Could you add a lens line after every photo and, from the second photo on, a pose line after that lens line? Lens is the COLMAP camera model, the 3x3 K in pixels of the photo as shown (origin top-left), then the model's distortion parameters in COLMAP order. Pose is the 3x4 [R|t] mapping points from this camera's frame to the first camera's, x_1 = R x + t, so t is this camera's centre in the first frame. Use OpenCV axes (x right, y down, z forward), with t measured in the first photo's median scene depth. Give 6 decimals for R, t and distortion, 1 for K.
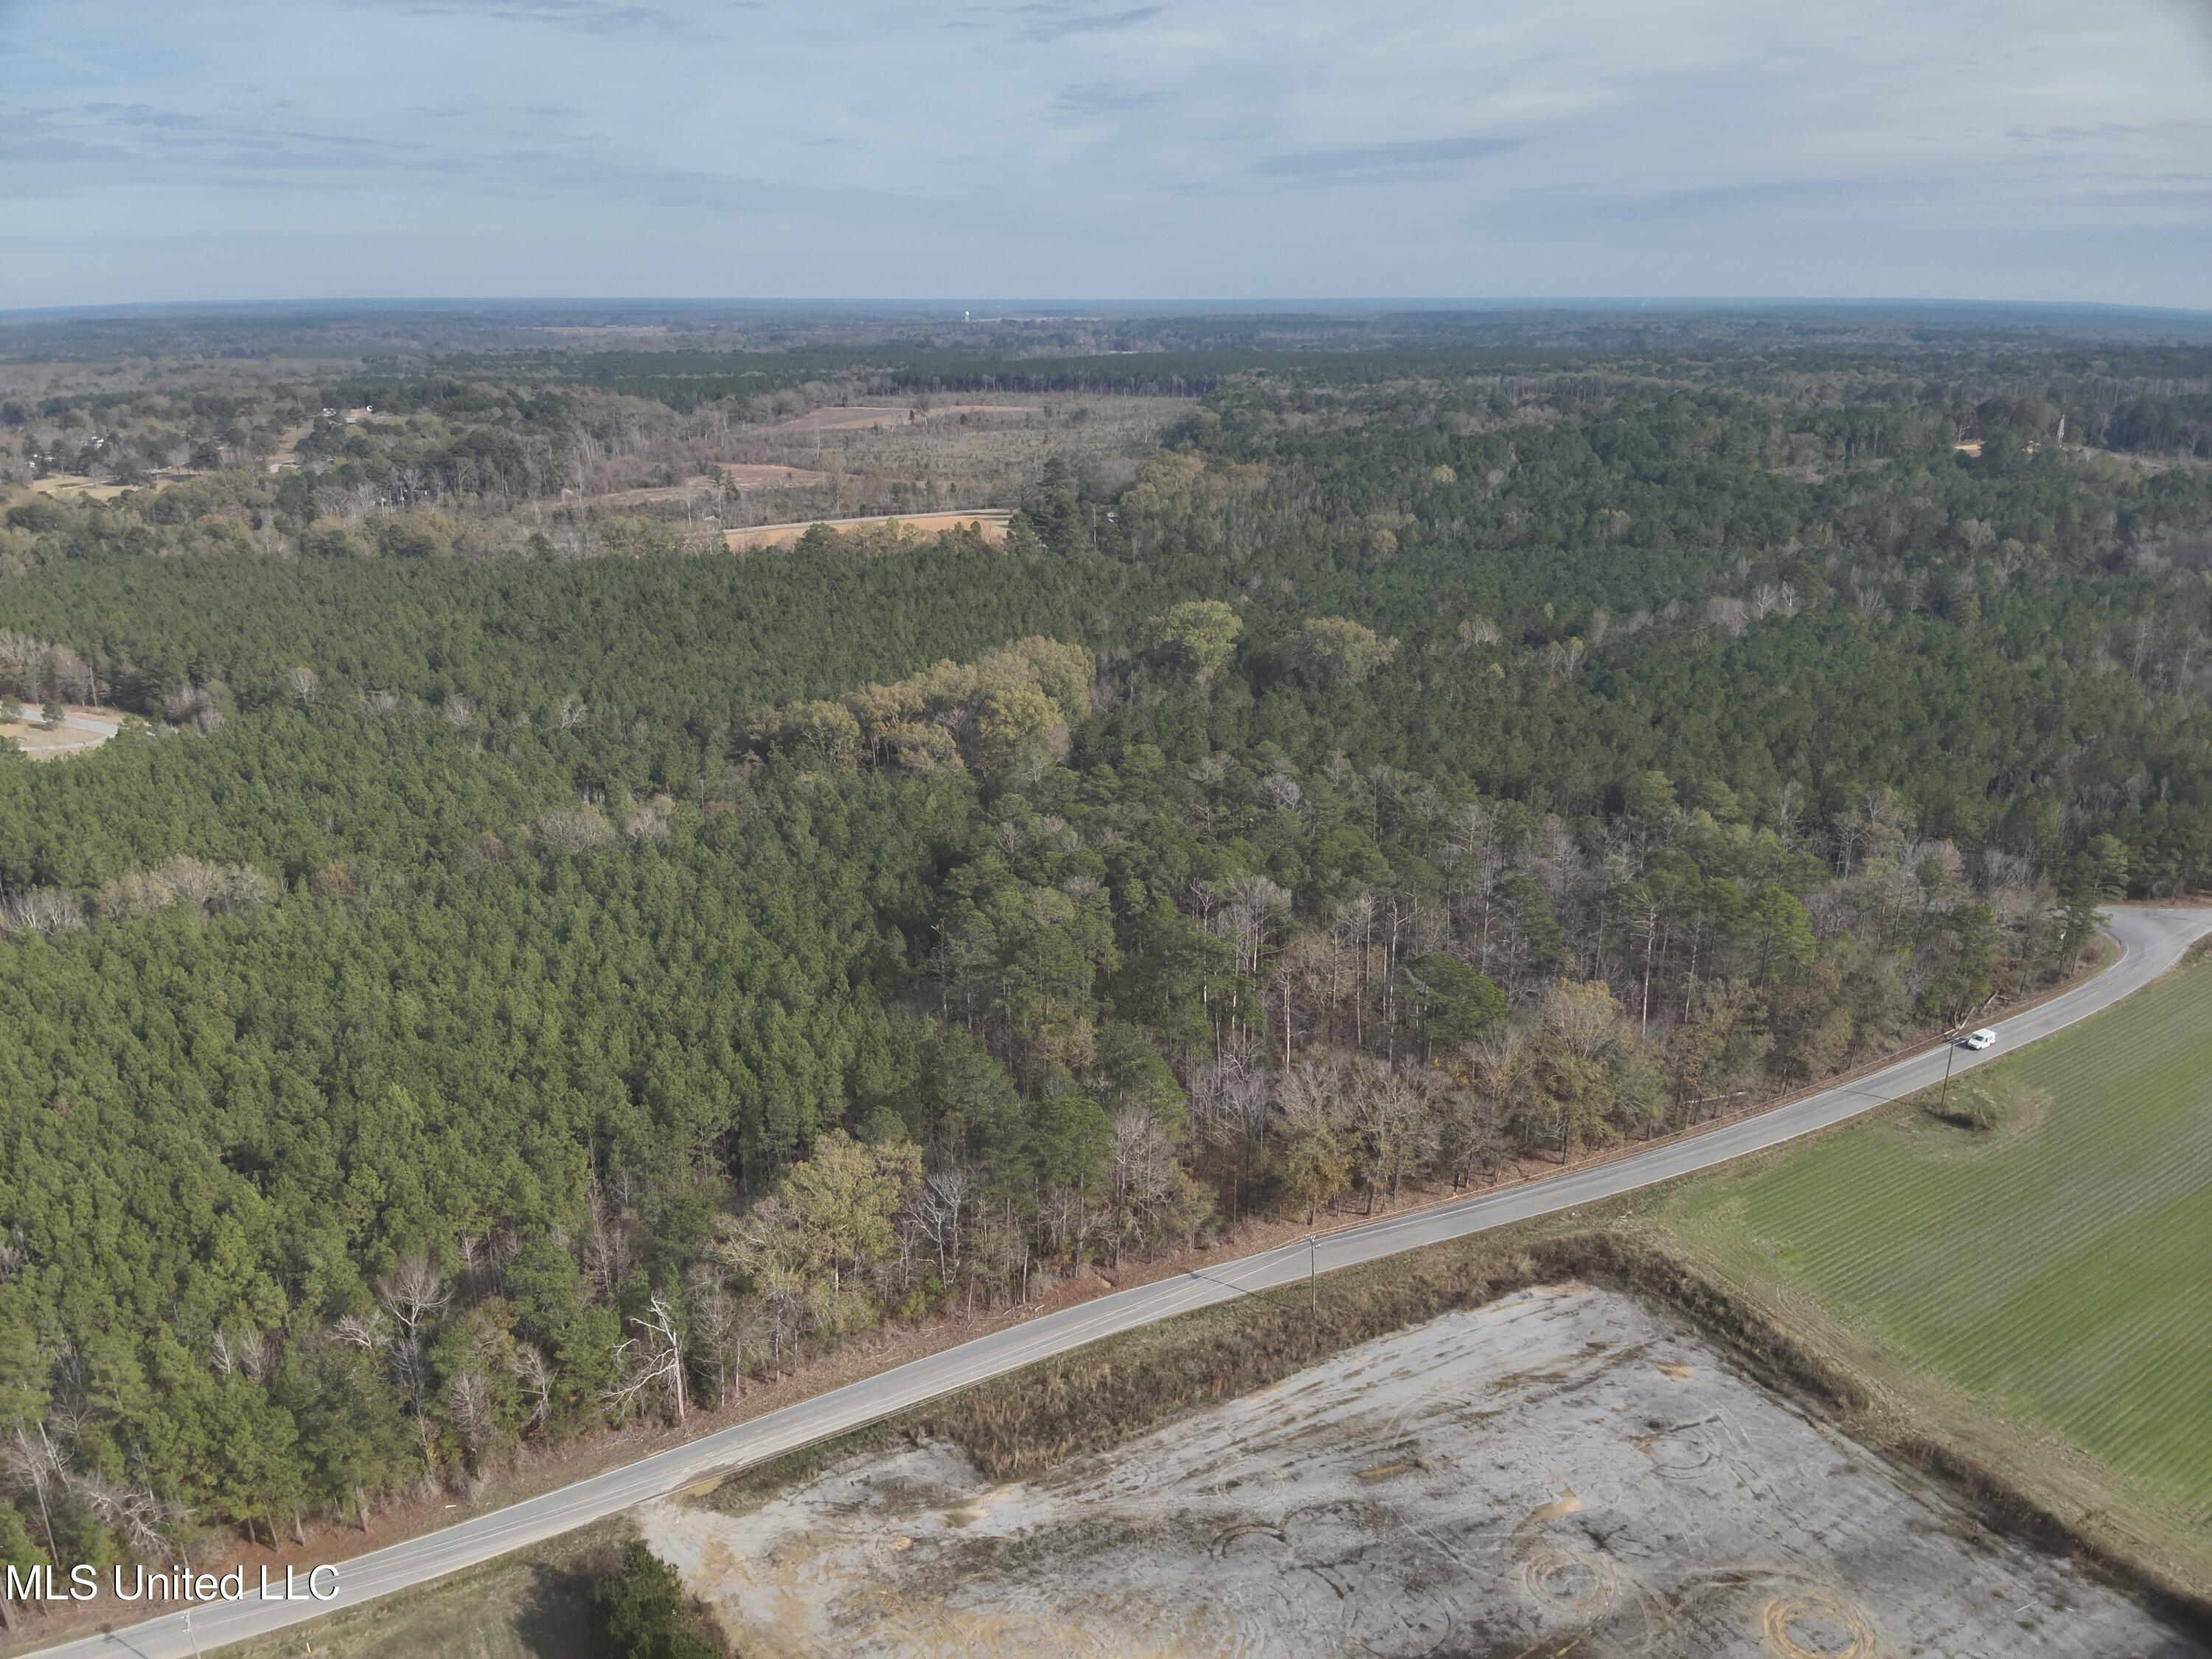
lens RADIAL K [[1545.2, 0, 1107.8], [0, 1545.2, 838.3], [0, 0, 1]] dist [0.010734, -0.021374]
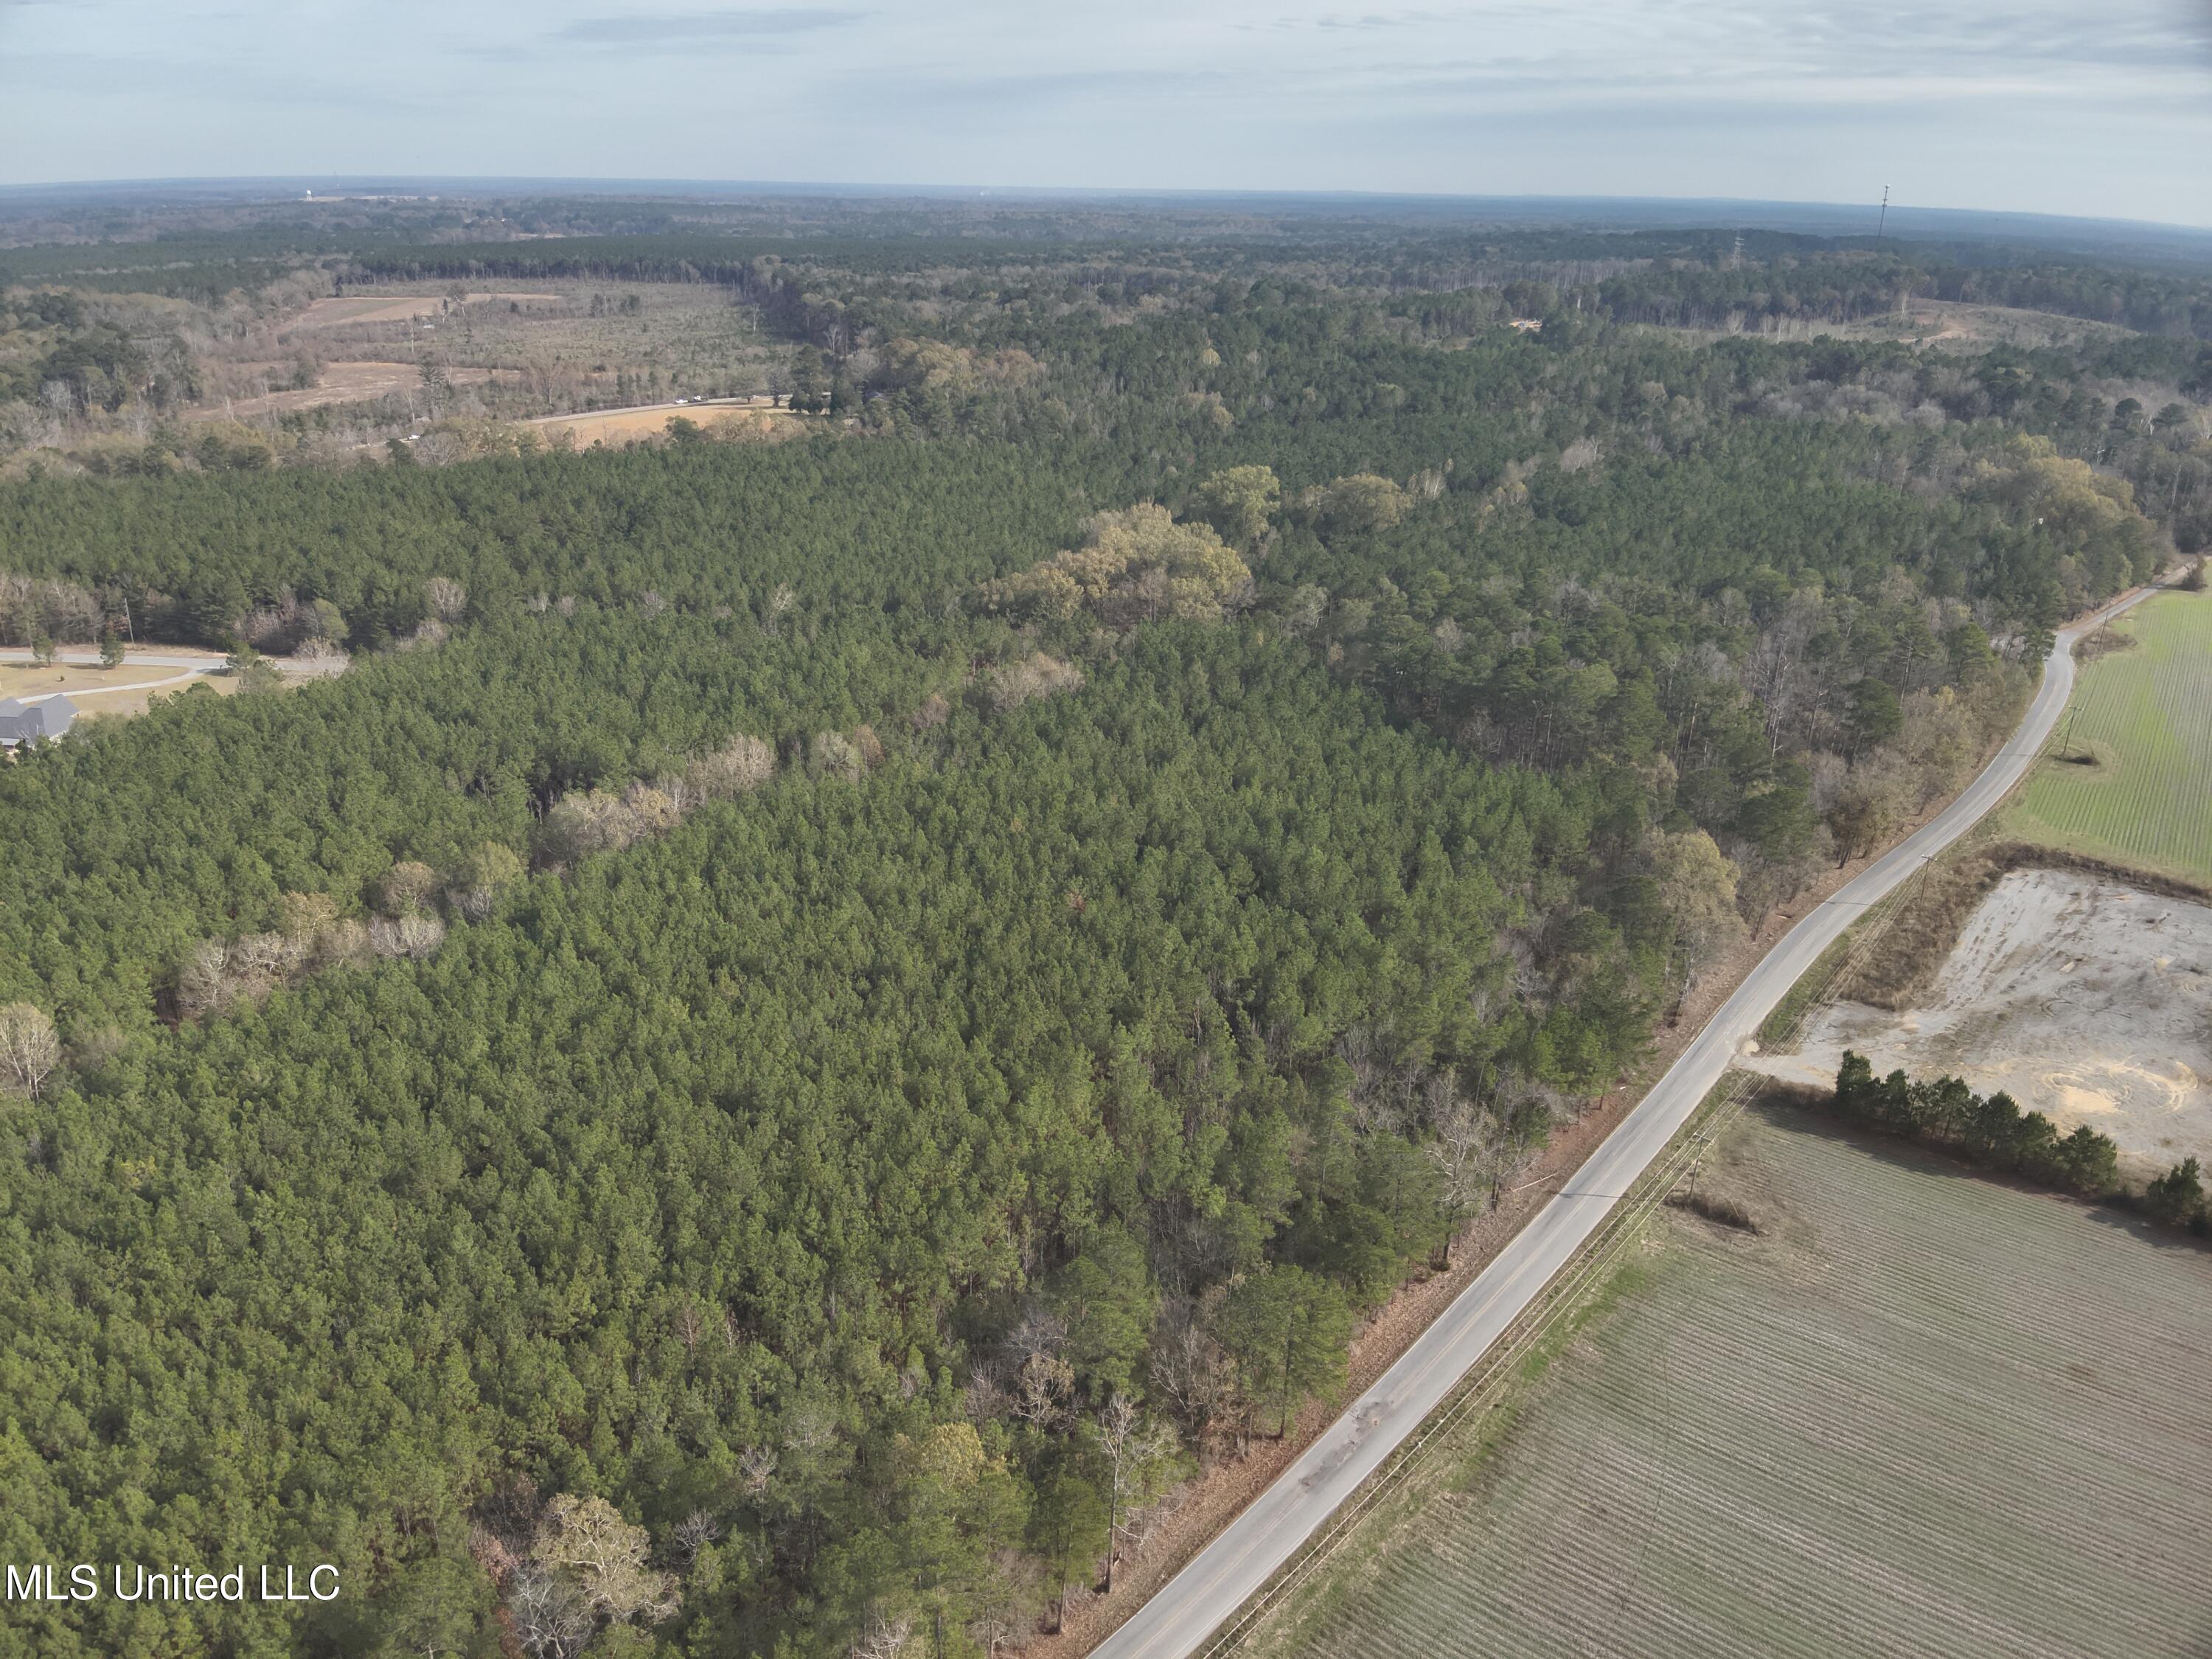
lens RADIAL K [[1545.2, 0, 1098.9], [0, 1545.2, 822.1], [0, 0, 1]] dist [0.010734, -0.021374]
pose [[0.928041, -0.126700, 0.350267, -1.011891], [0.105944, 0.991317, 0.077883, 0.019058], [-0.357093, -0.035170, 0.933406, -0.112211]]
